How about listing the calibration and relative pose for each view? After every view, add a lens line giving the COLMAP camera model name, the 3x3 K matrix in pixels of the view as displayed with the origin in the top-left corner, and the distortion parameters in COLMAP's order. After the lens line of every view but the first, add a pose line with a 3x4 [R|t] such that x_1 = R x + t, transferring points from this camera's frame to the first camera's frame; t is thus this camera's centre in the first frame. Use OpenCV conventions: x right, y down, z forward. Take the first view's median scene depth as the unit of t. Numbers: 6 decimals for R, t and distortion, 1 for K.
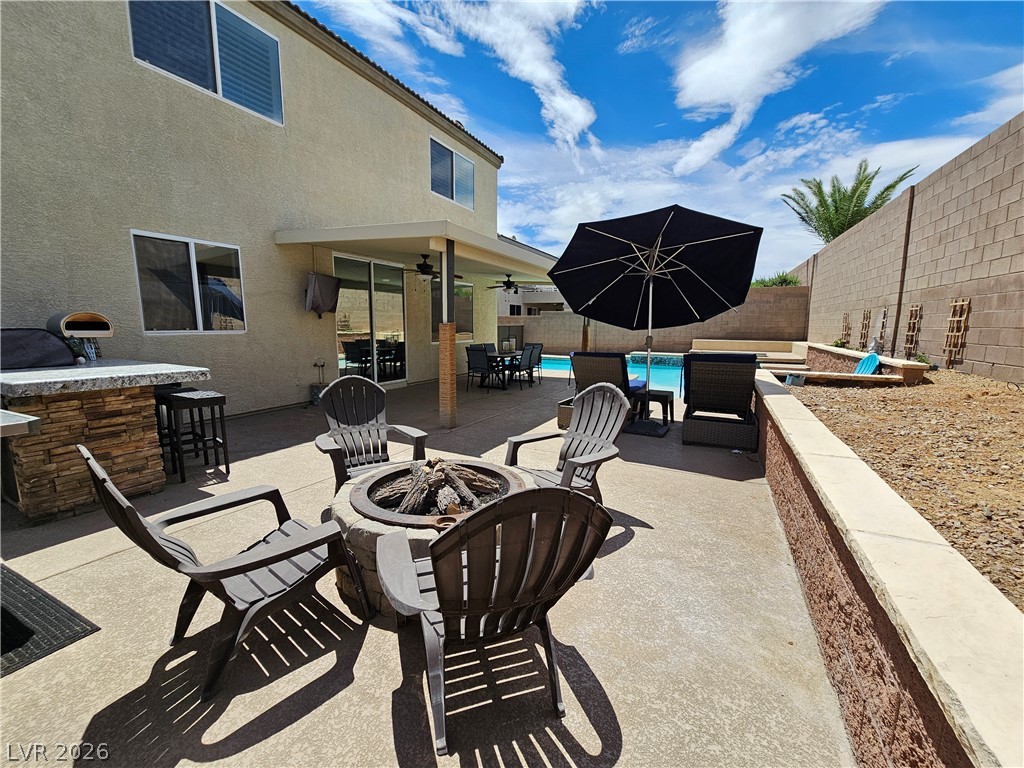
lens RADIAL K [[401.7, 0, 512.0], [0, 401.7, 384.0], [0, 0, 1]] dist [-0.007905, 0.000967]
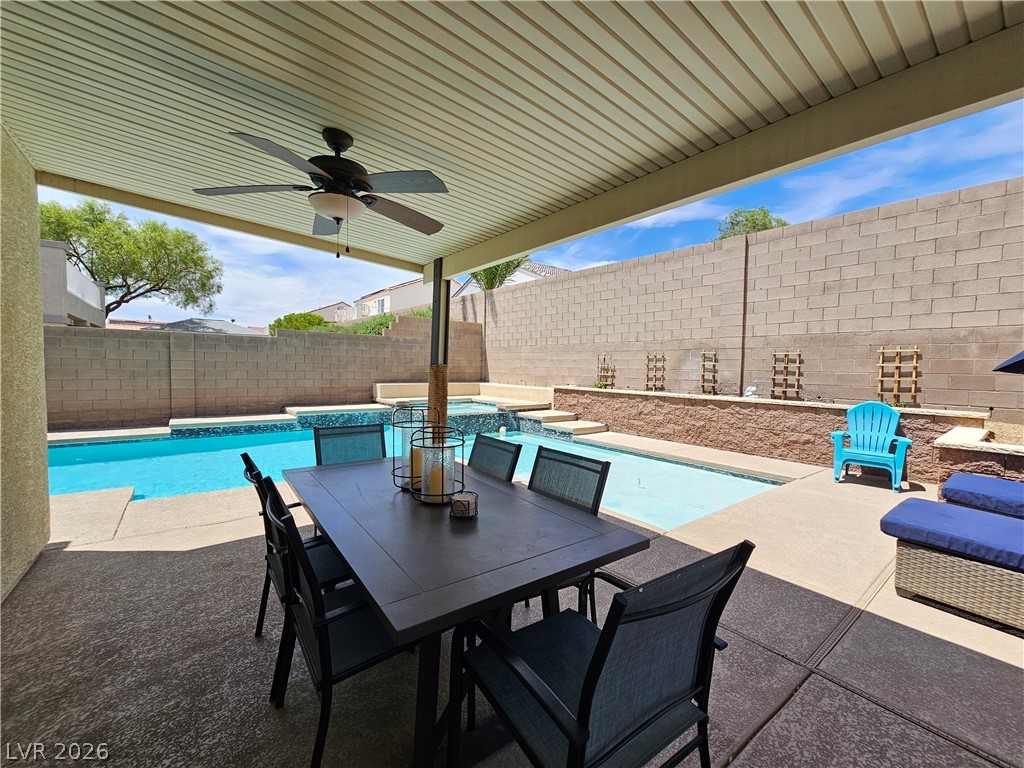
lens RADIAL K [[421.2, 0, 509.7], [0, 421.2, 386.4], [0, 0, 1]] dist [0.004567, 0.000688]
pose [[0.416395, -0.036091, 0.908467, -0.173715], [0.113802, 0.993422, -0.012695, -0.110515], [-0.902034, 0.108671, 0.417763, 0.771623]]
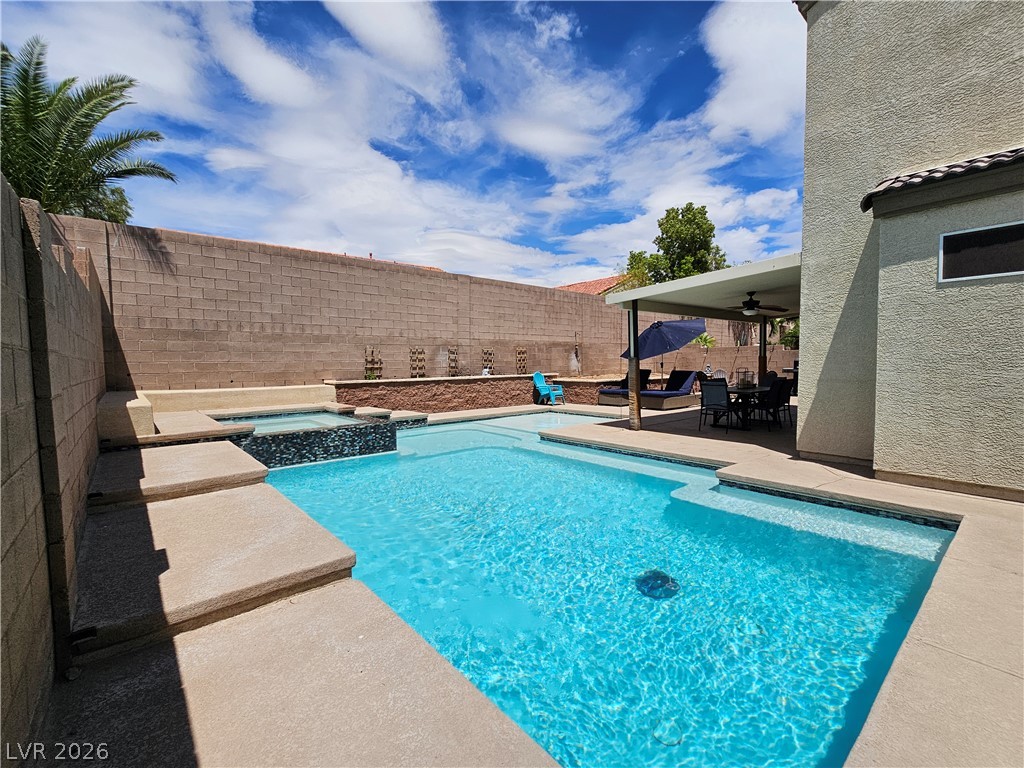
lens RADIAL K [[460.1, 0, 506.8], [0, 460.1, 385.9], [0, 0, 1]] dist [0.026395, 0.000137]
pose [[-0.928425, -0.016684, 0.371145, 0.095218], [0.058819, 0.979791, 0.191182, -0.276281], [-0.366834, 0.199328, -0.908681, 1.900811]]
